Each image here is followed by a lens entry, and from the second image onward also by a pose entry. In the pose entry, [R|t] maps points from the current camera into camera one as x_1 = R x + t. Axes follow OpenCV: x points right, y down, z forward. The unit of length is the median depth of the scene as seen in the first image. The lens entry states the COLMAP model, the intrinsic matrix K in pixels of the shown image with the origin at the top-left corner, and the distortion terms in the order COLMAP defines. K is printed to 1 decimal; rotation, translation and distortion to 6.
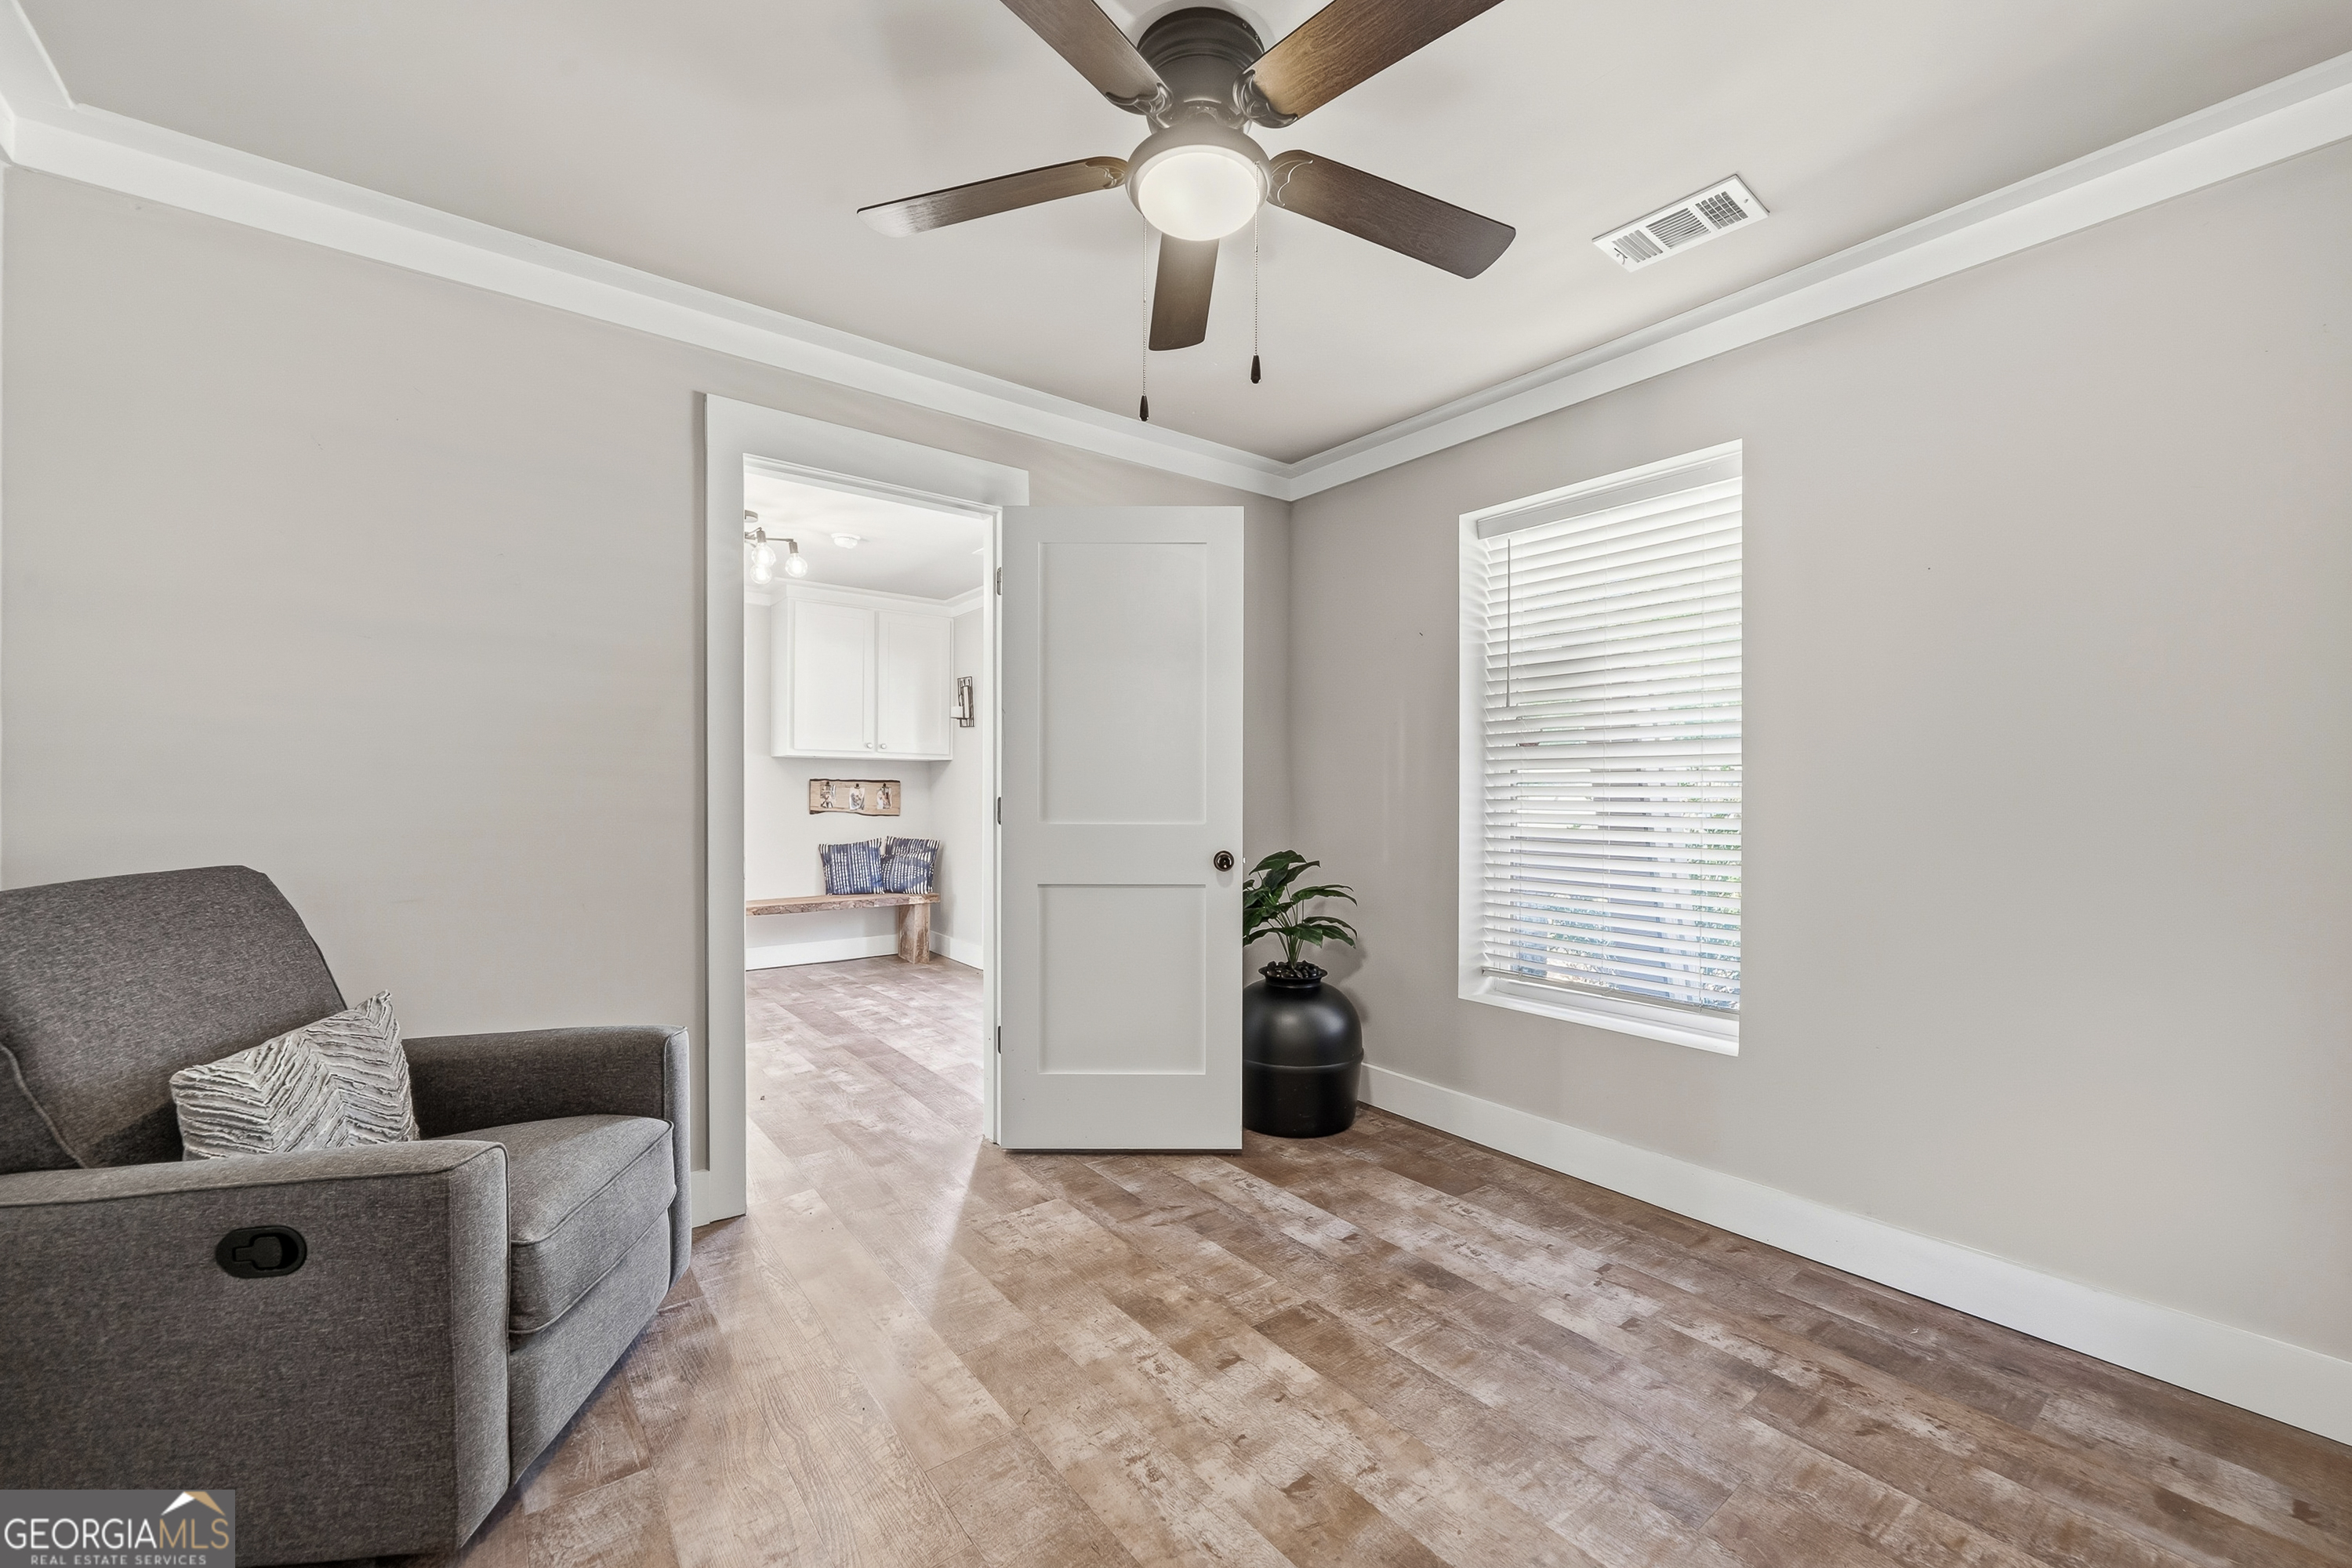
lens RADIAL K [[897.4, 0, 1171.3], [0, 897.4, 792.2], [0, 0, 1]] dist [-0.002221, -0.000033]
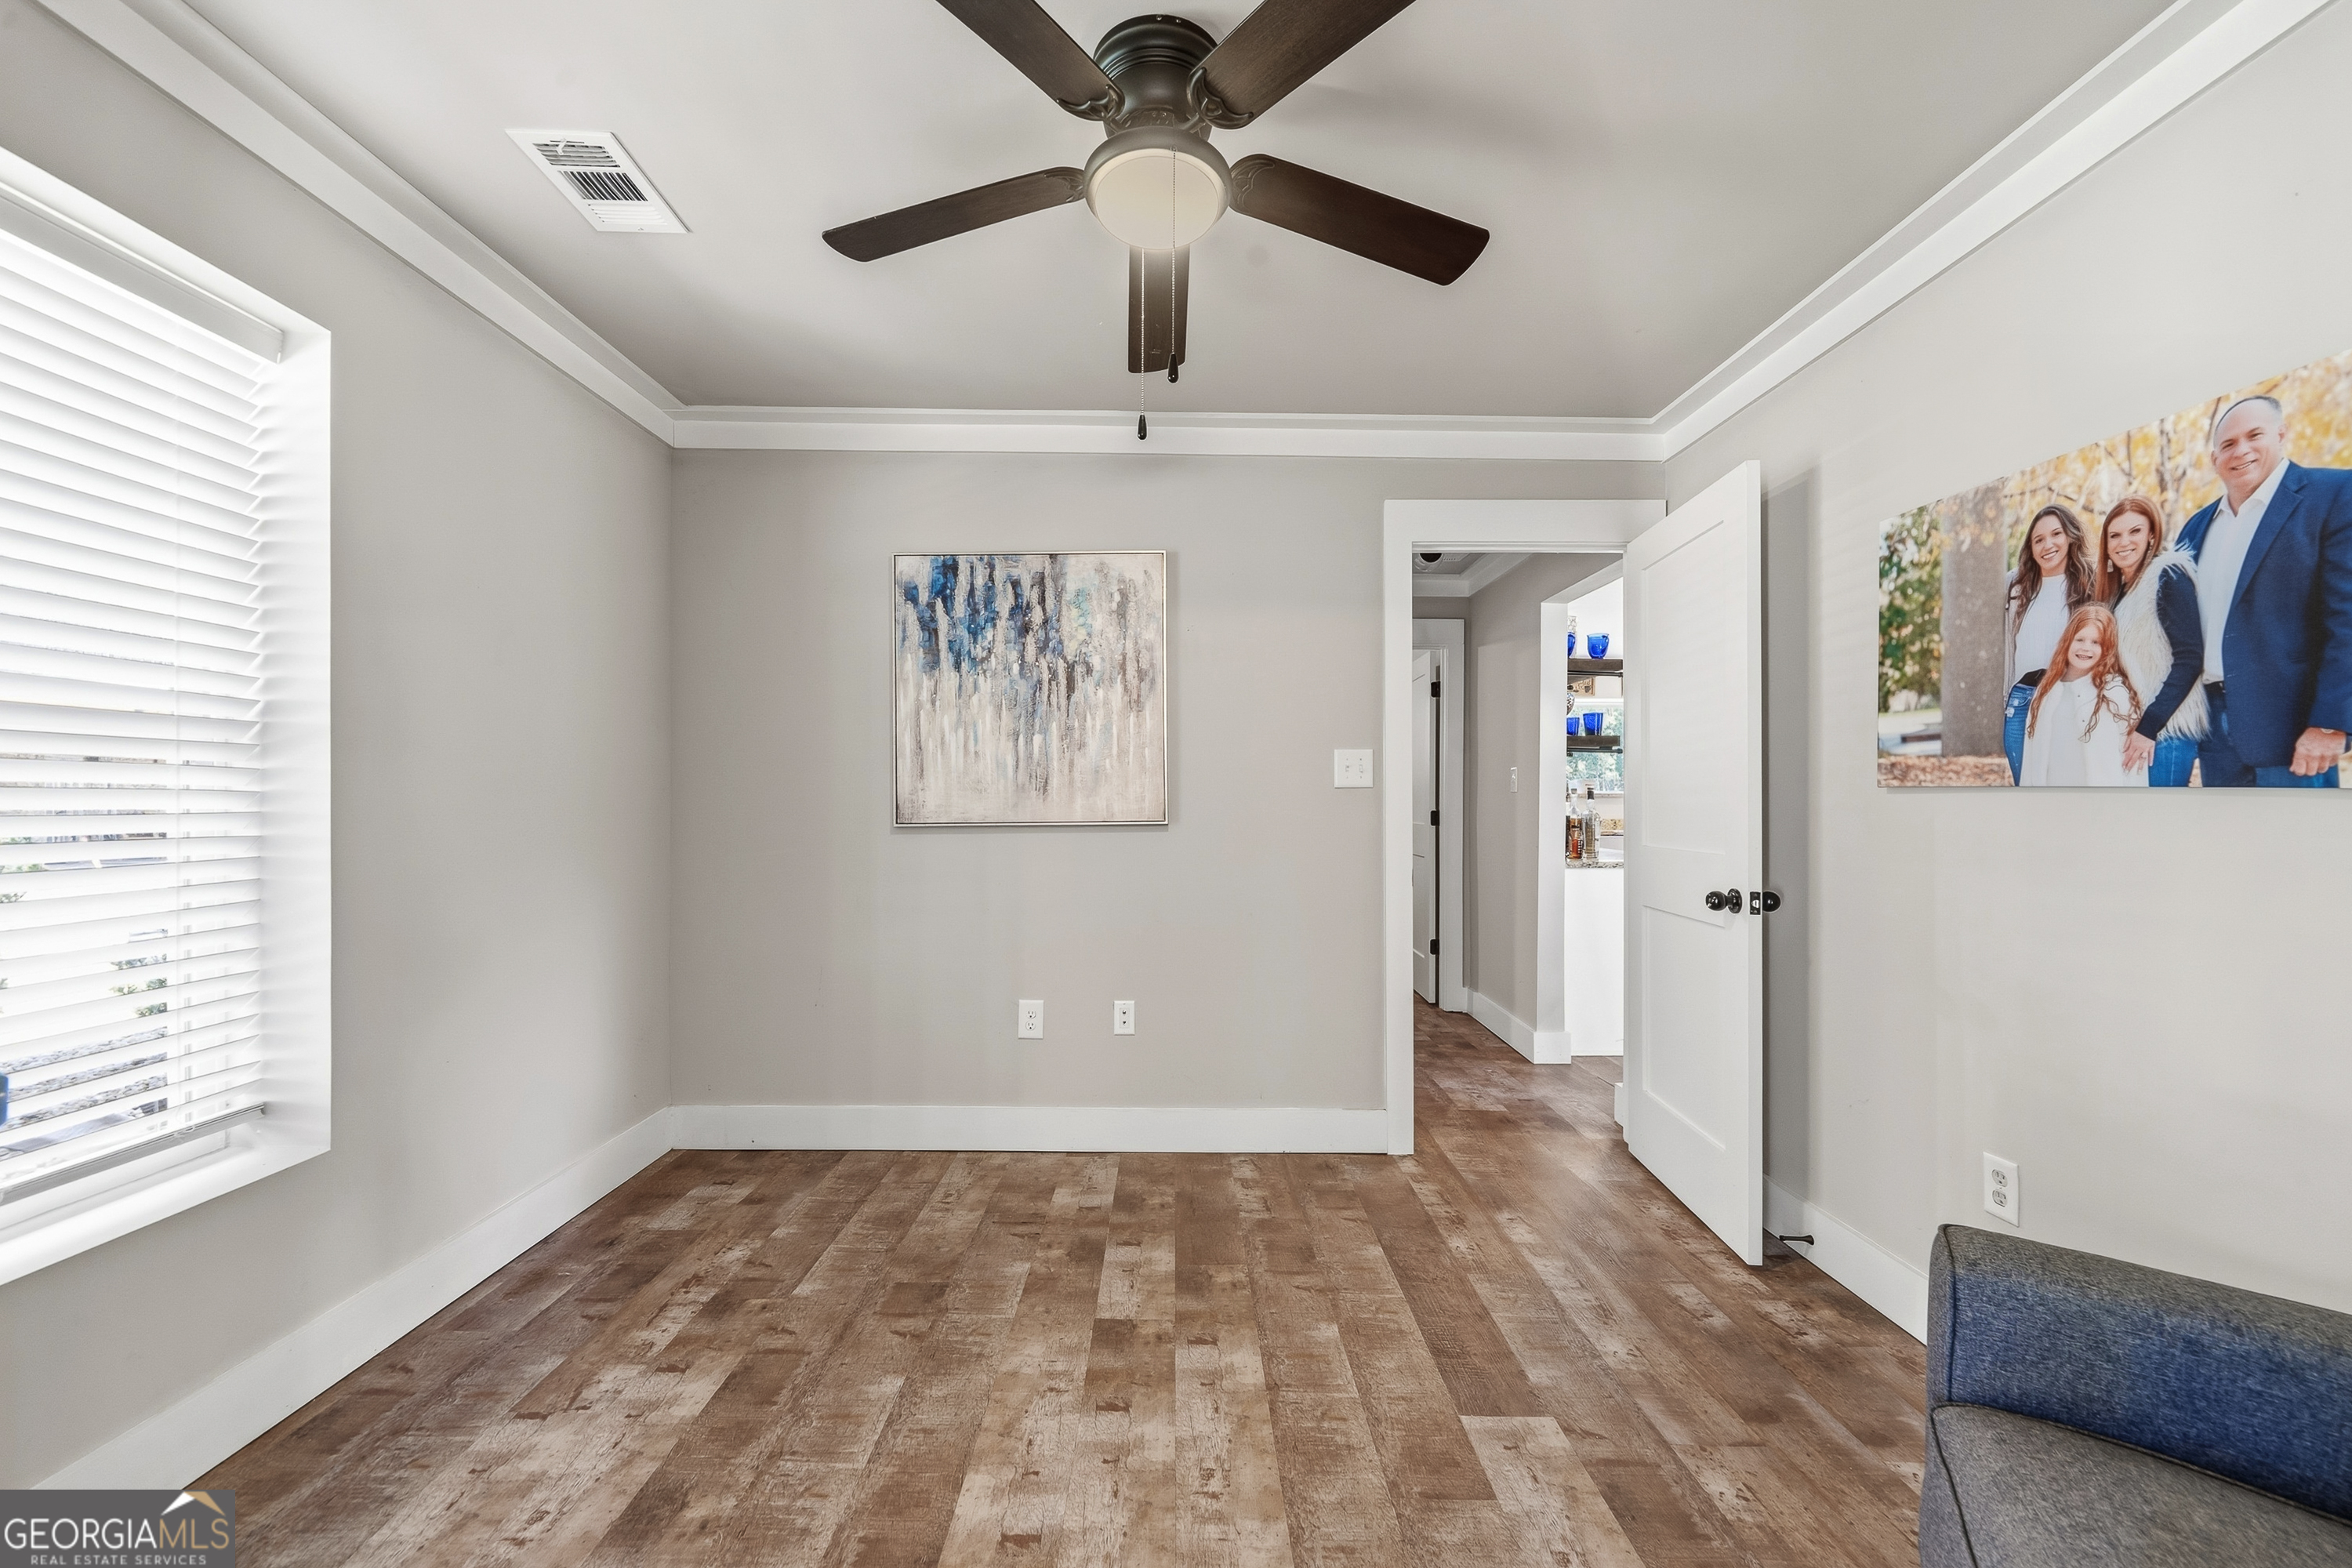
lens RADIAL K [[897.4, 0, 1173.7], [0, 897.4, 793.7], [0, 0, 1]] dist [-0.002221, -0.000033]
pose [[-0.781507, -0.003594, 0.623886, -0.551096], [-0.009469, 0.999937, -0.006101, -0.009923], [-0.623824, -0.010676, -0.781492, 1.613228]]
